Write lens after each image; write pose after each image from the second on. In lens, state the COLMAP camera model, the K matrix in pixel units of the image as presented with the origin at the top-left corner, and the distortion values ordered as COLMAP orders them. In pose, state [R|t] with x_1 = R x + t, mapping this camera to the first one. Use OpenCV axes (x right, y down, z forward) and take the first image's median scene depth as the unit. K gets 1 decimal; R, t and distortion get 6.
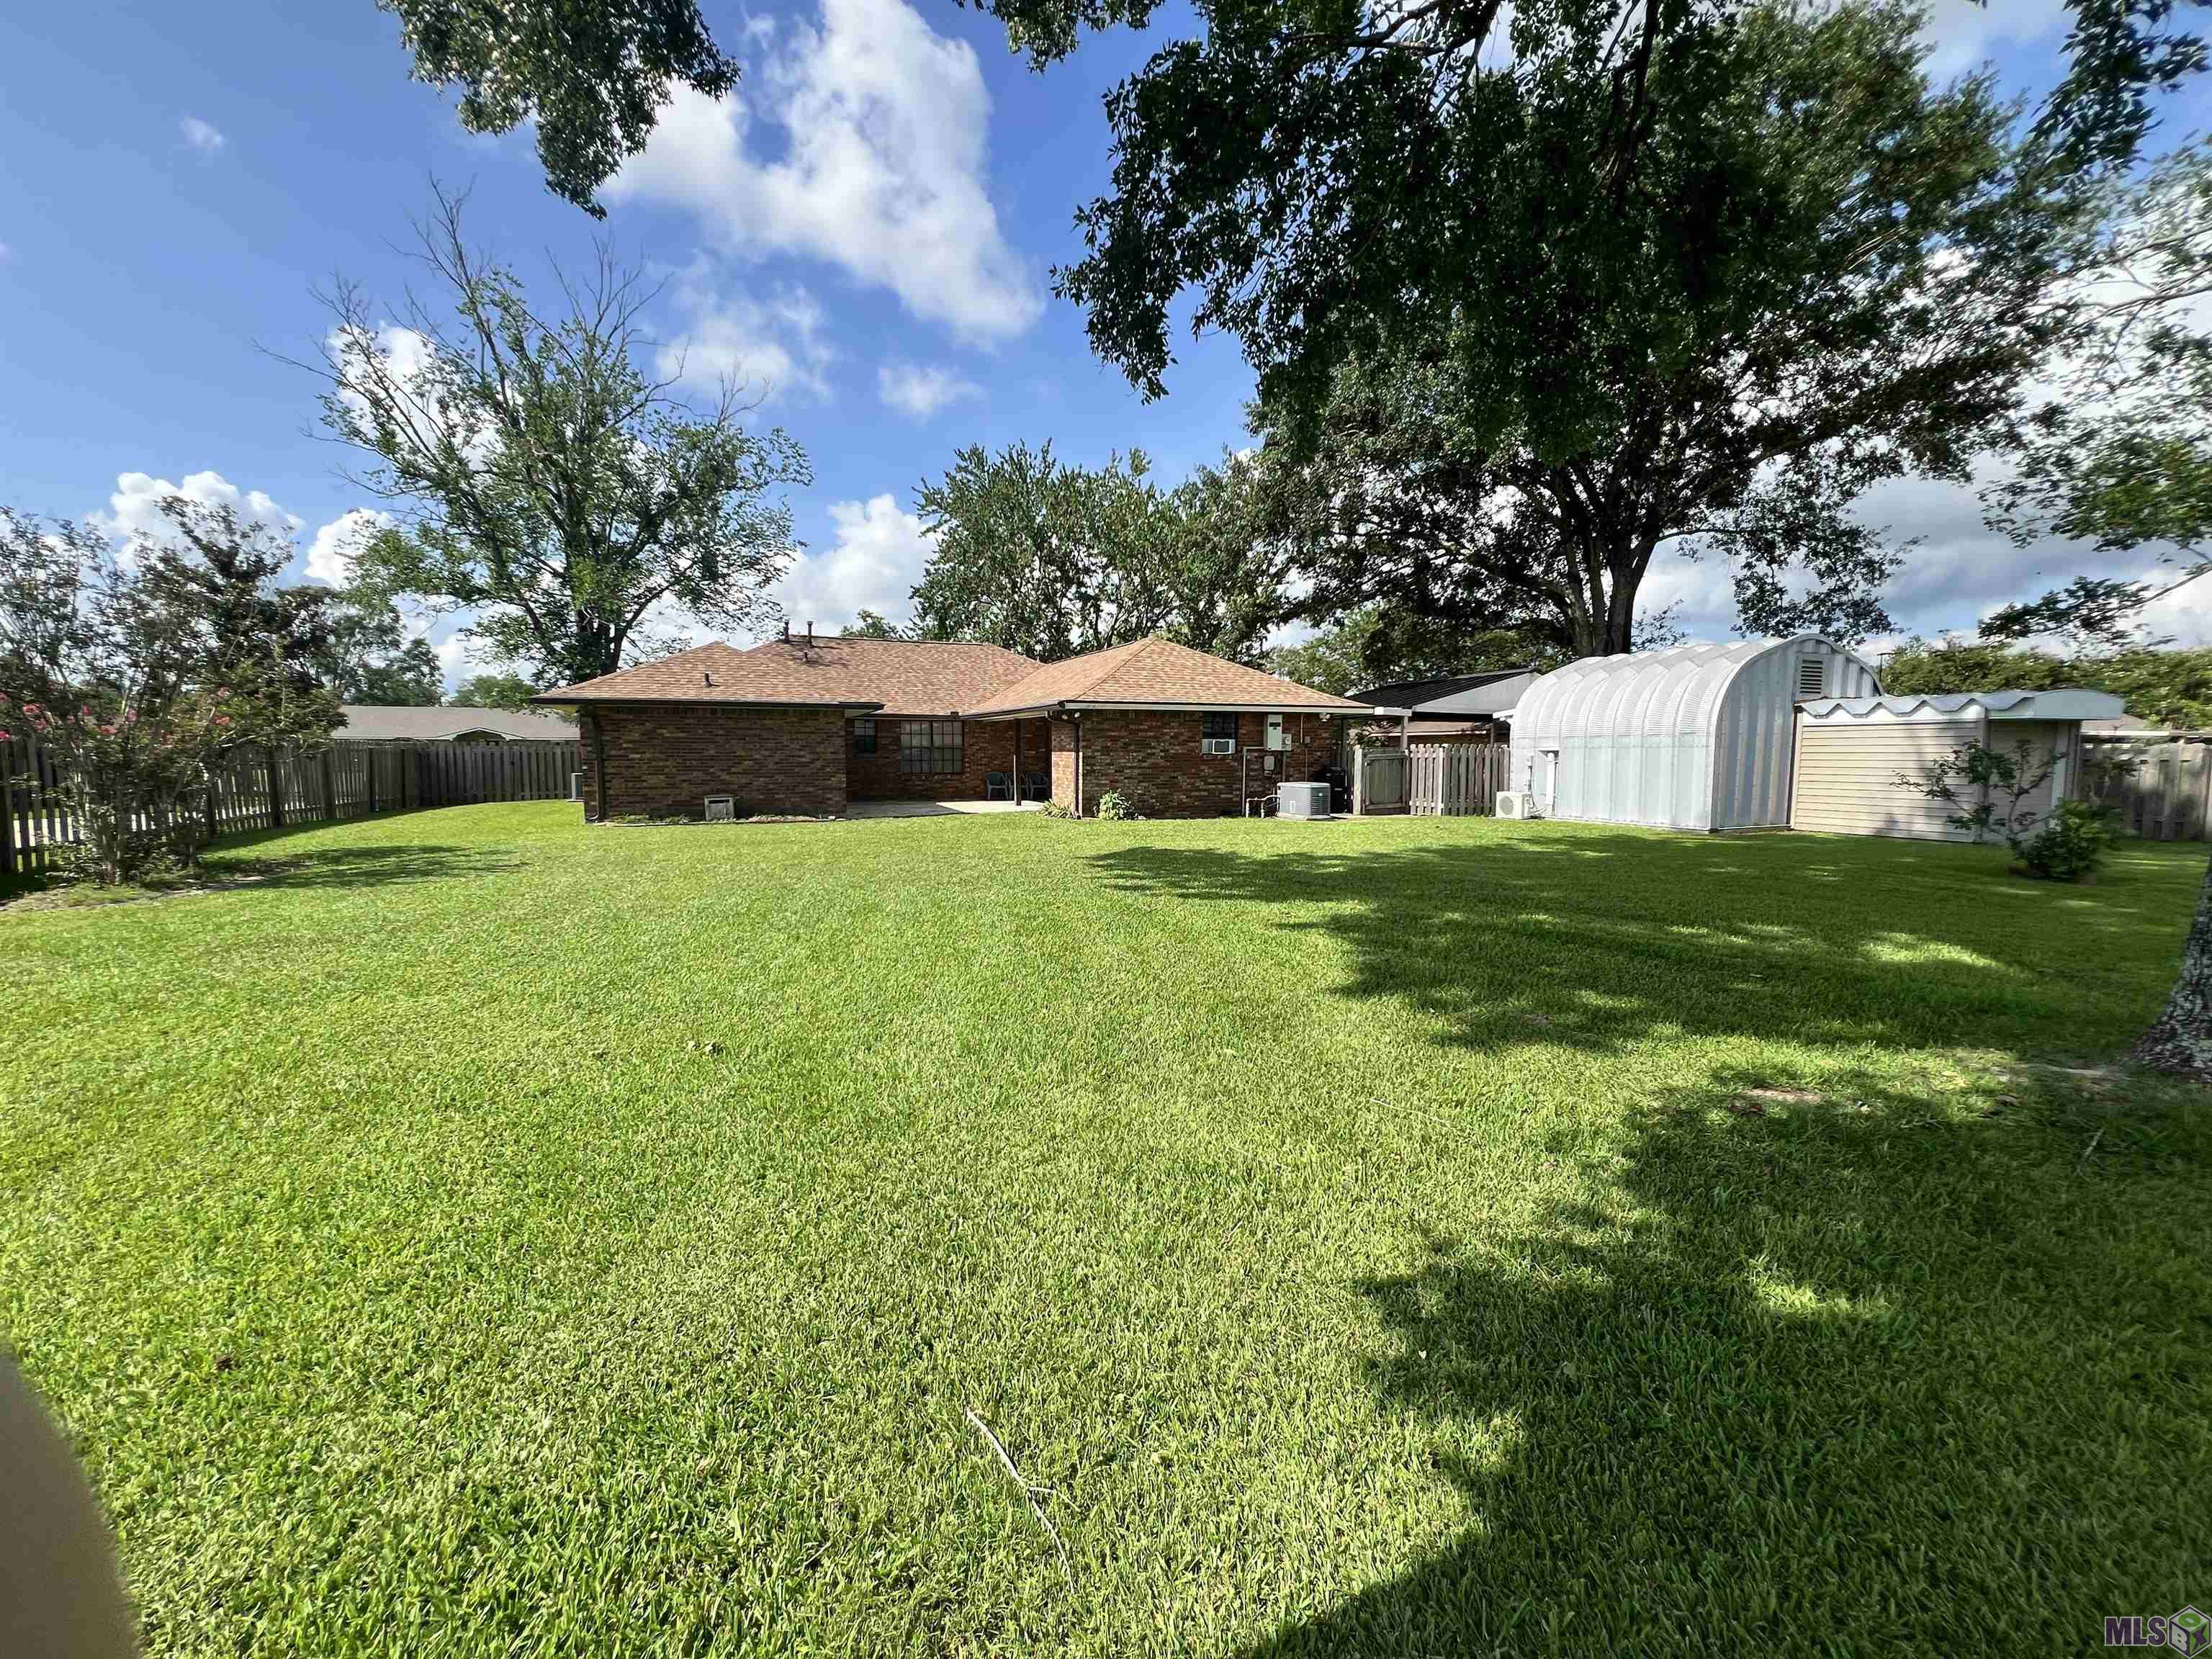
lens RADIAL K [[897.7, 0, 1106.0], [0, 897.7, 829.5], [0, 0, 1]] dist [-0.000718, -0.000276]
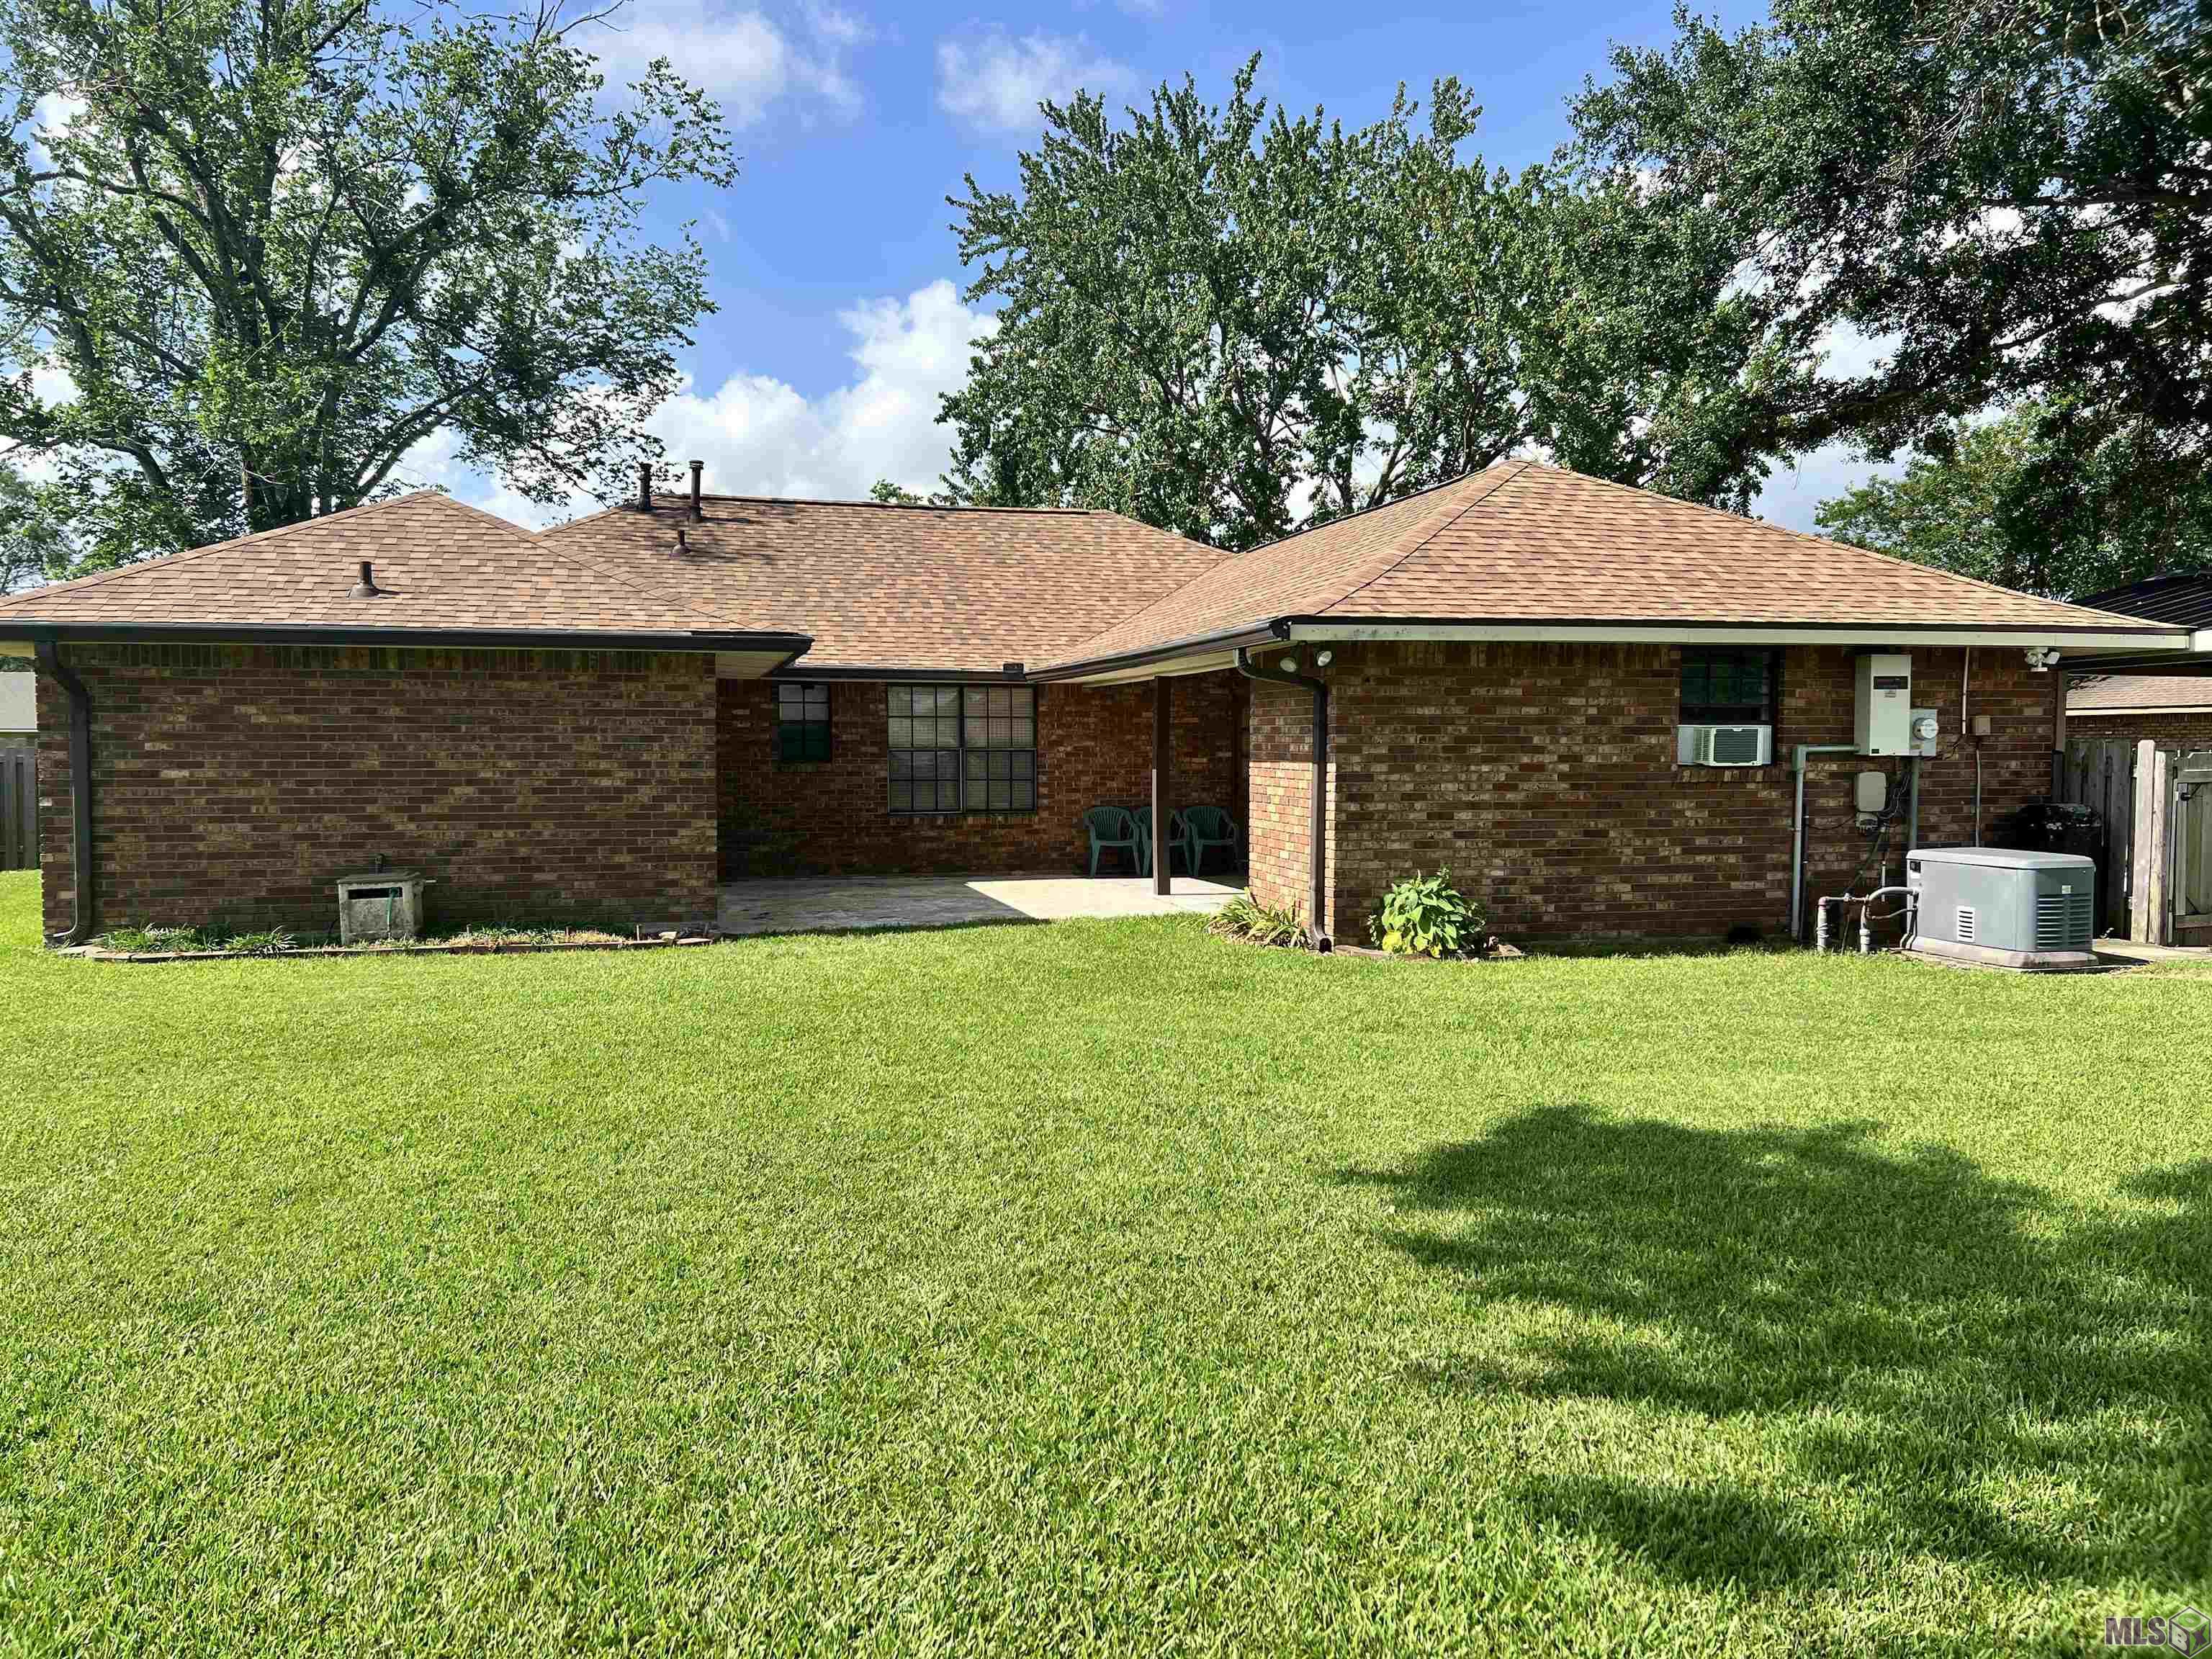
lens RADIAL K [[1670.6, 0, 1106.0], [0, 1670.6, 829.5], [0, 0, 1]] dist [0.029969, -0.002292]
pose [[0.989880, 0.004537, -0.141834, -0.016334], [-0.010264, 0.999160, -0.039673, -0.023405], [0.141535, 0.040728, 0.989095, 0.238829]]
